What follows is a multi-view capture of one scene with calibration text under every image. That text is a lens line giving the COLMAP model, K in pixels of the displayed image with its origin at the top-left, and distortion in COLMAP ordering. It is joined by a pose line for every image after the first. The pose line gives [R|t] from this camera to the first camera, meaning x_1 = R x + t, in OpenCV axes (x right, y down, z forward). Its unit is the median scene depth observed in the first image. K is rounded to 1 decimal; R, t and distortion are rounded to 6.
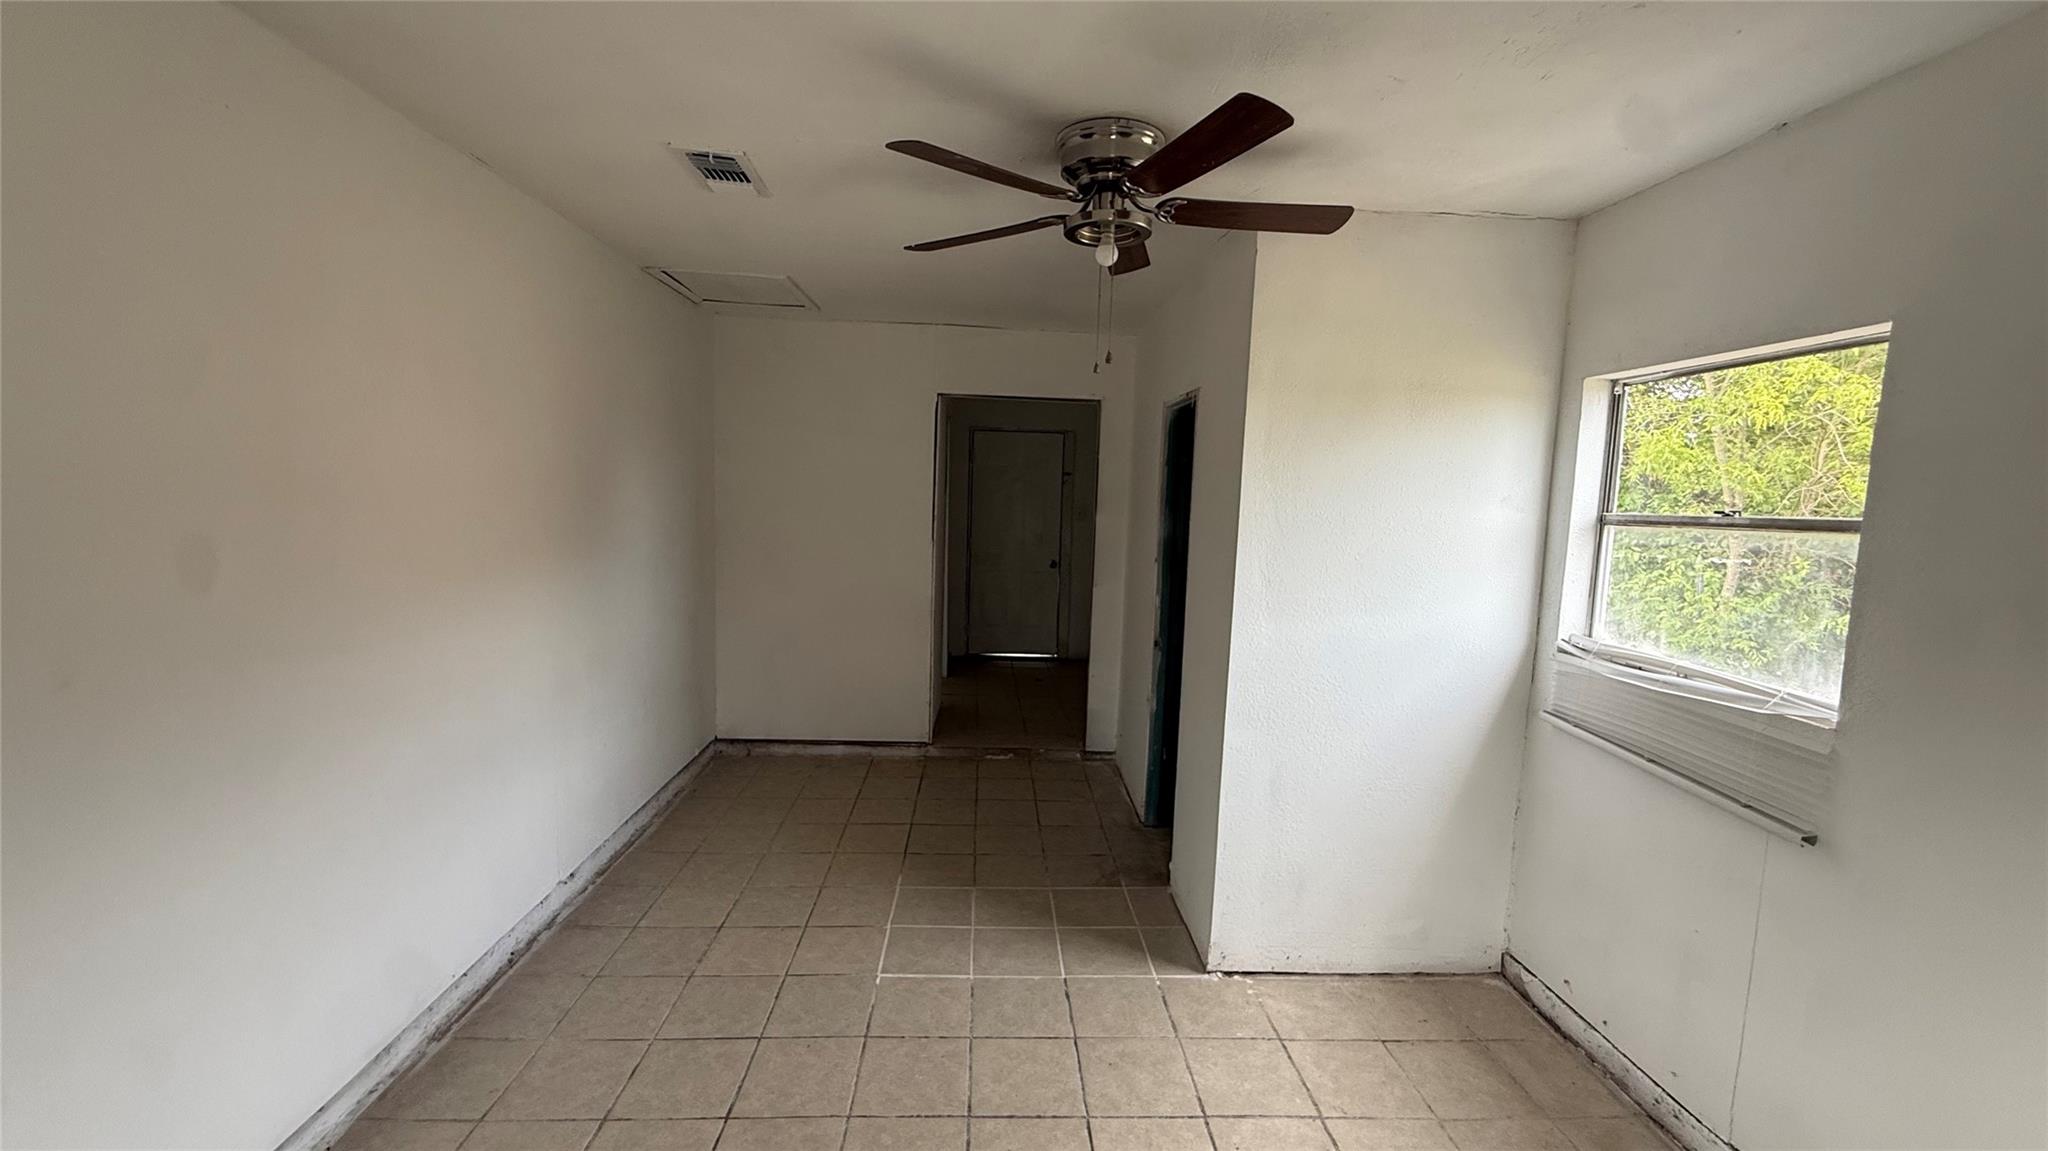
lens RADIAL K [[820.8, 0, 1023.3], [0, 820.8, 577.2], [0, 0, 1]] dist [0.000295, -0.000055]
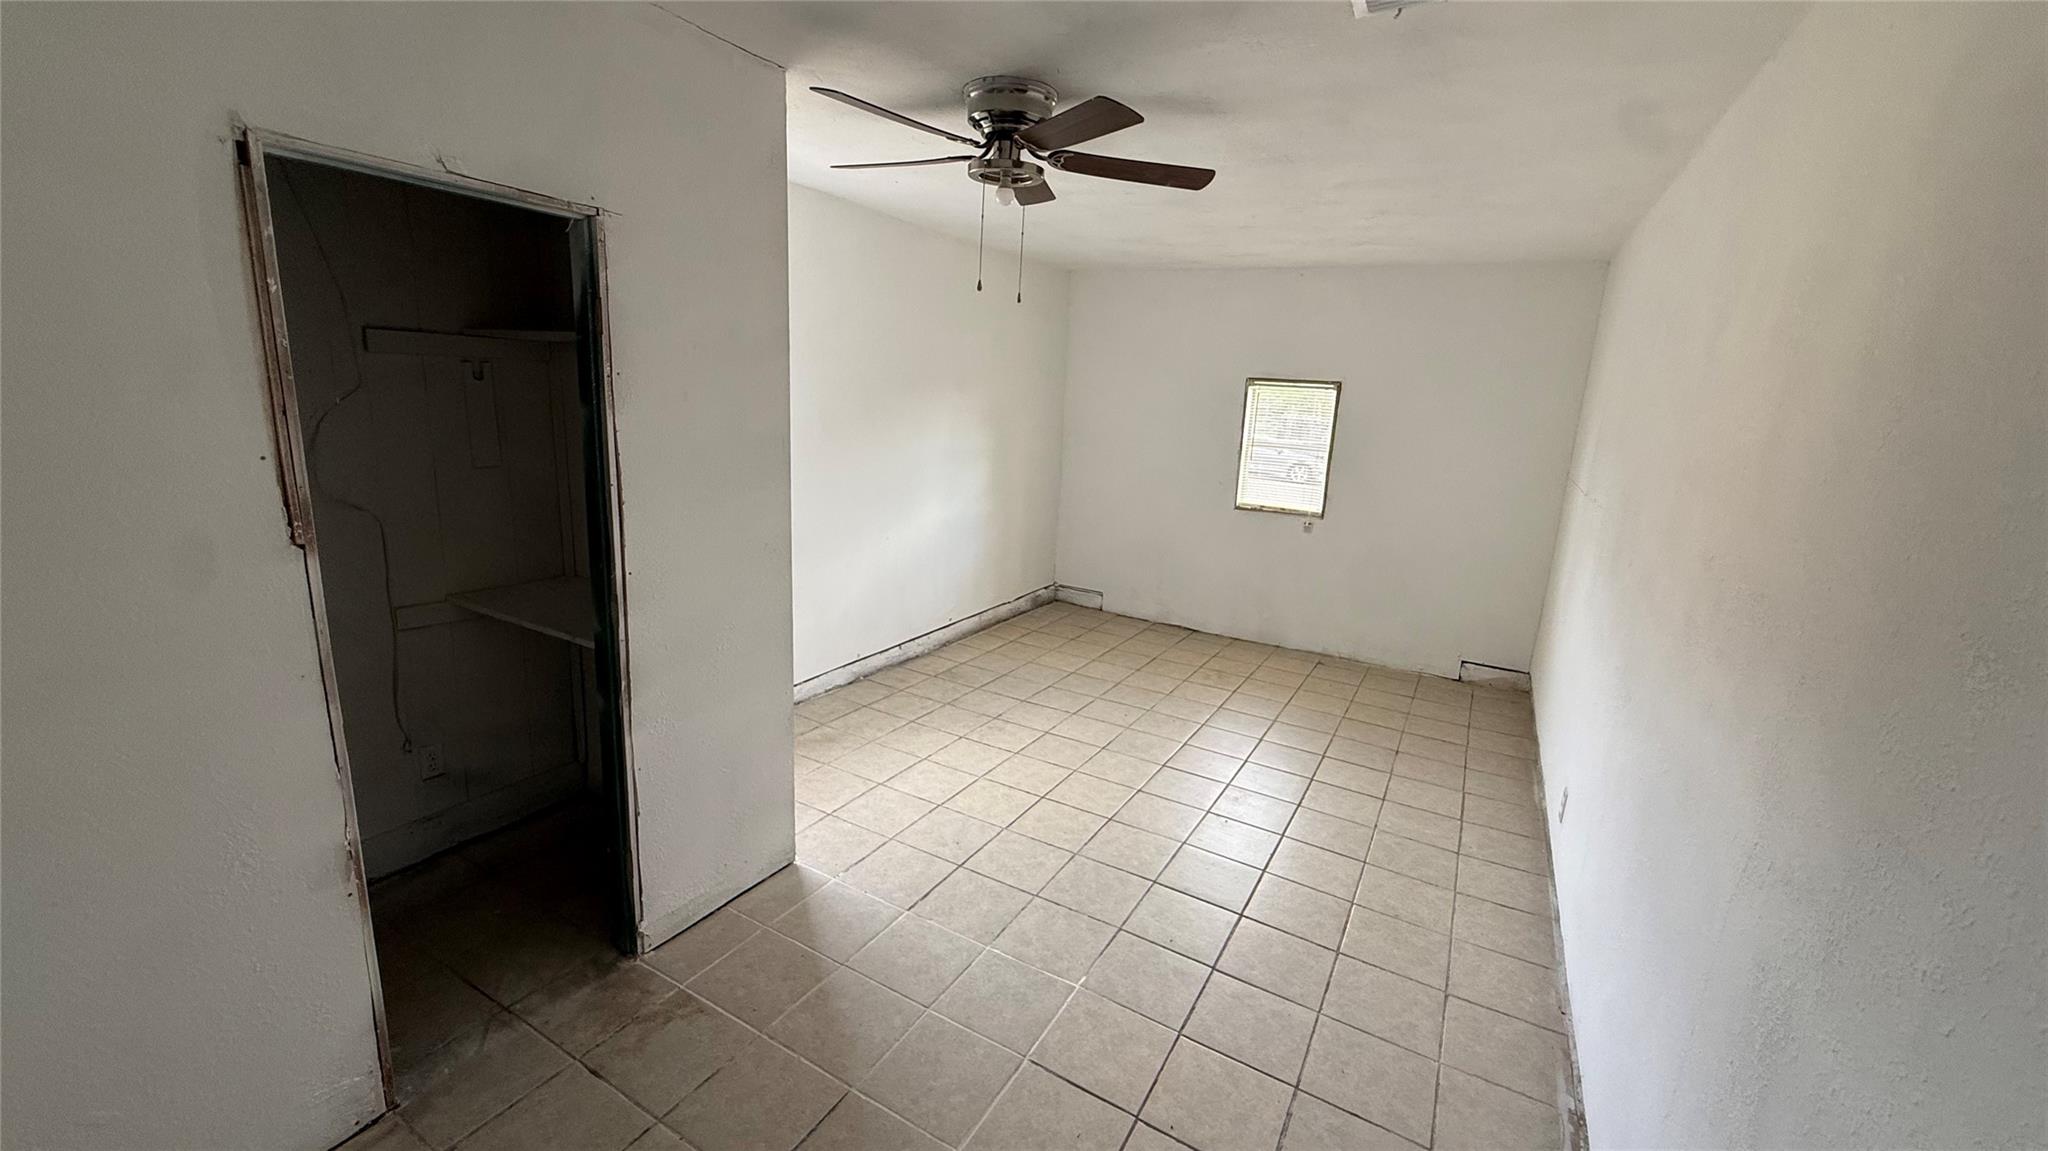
lens RADIAL K [[820.8, 0, 1016.8], [0, 820.8, 575.9], [0, 0, 1]] dist [0.000295, -0.000055]
pose [[-0.837142, -0.195931, 0.510690, -0.535366], [-0.025991, 0.946838, 0.320659, -0.226292], [-0.546368, 0.255164, -0.797730, 1.803278]]
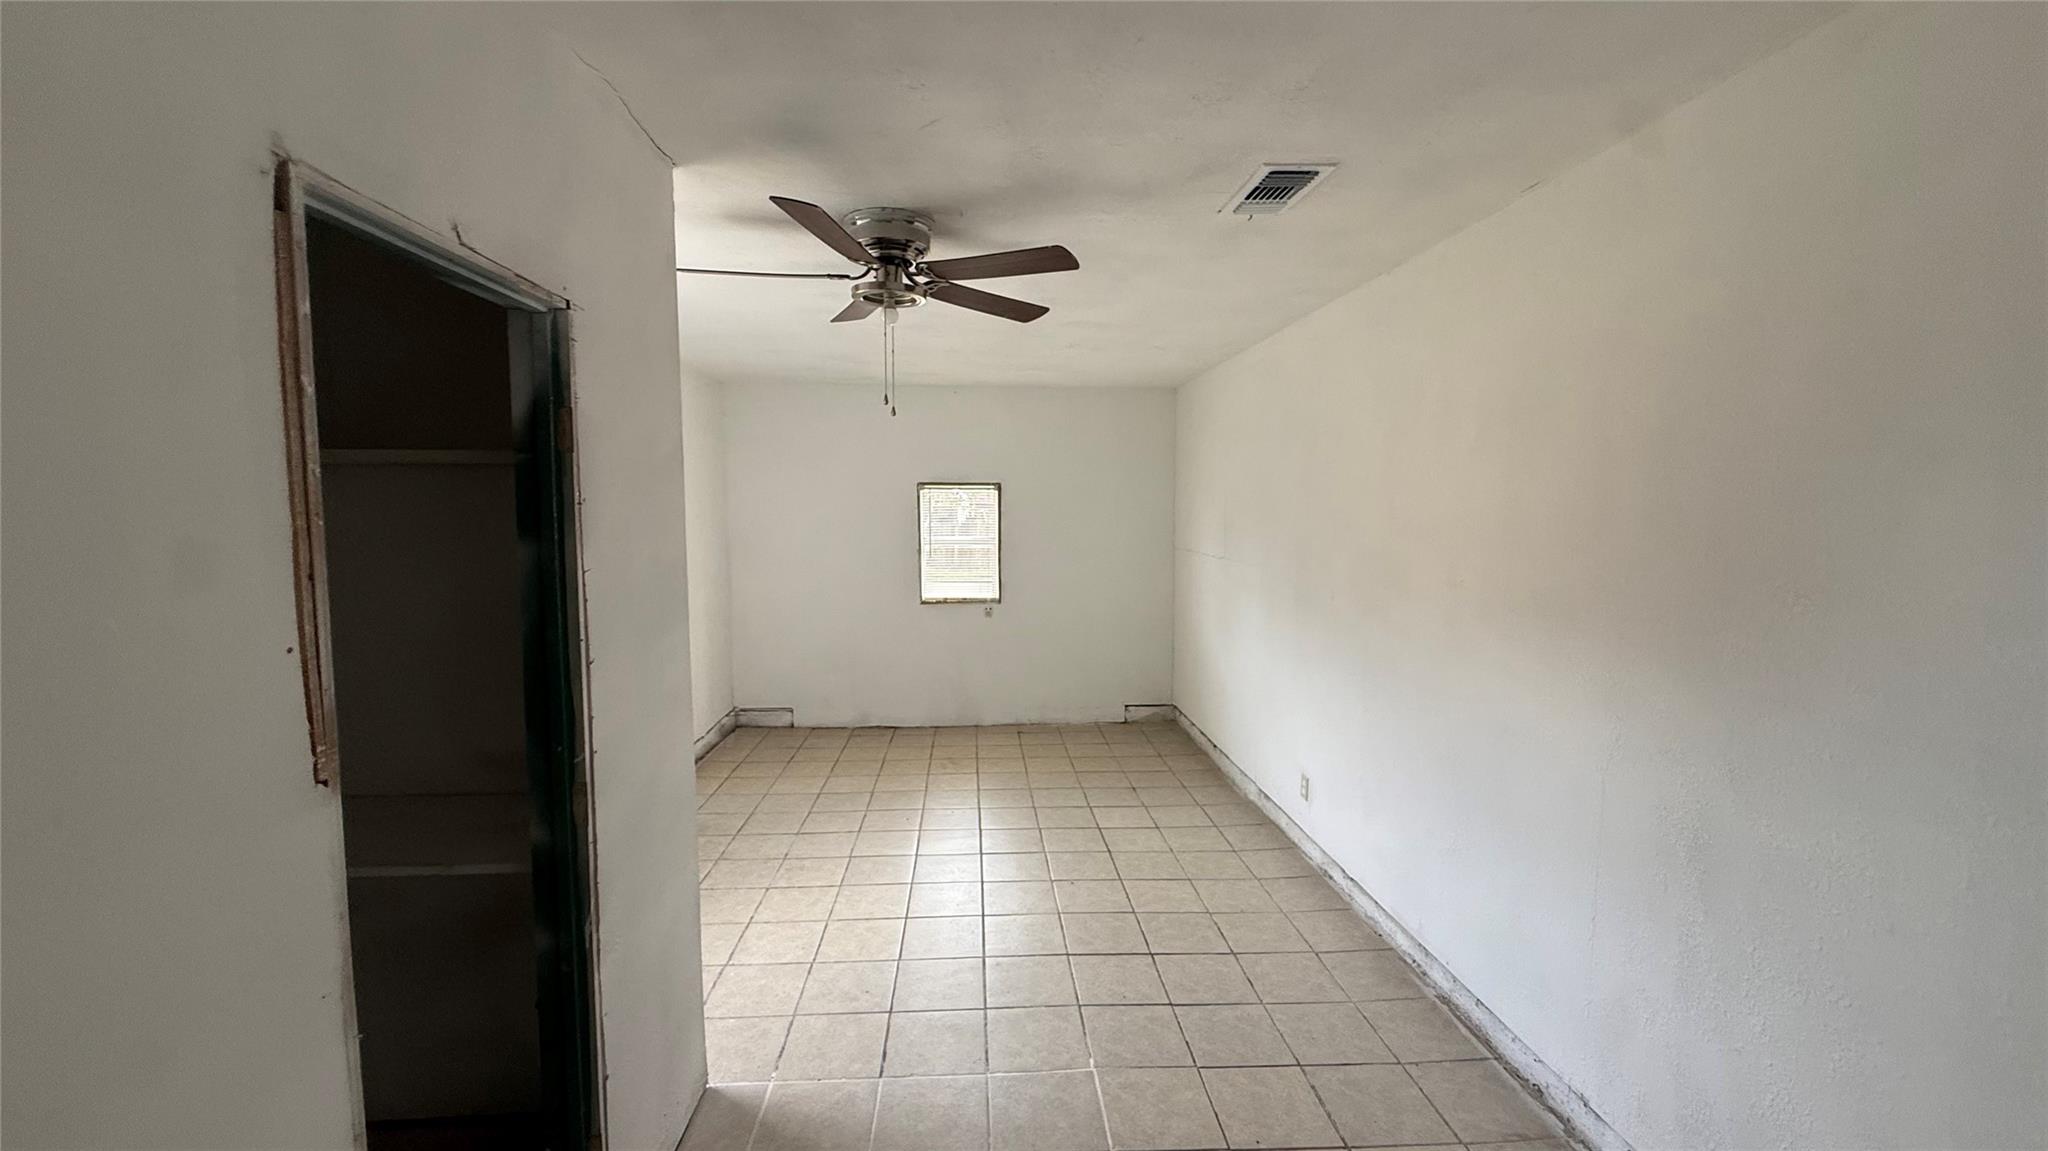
lens RADIAL K [[820.8, 0, 1023.9], [0, 820.8, 574.4], [0, 0, 1]] dist [0.000295, -0.000055]
pose [[-0.999343, -0.031608, -0.017727, -0.076367], [-0.034276, 0.983228, 0.179133, -0.214547], [0.011768, 0.179623, -0.983665, 1.973413]]
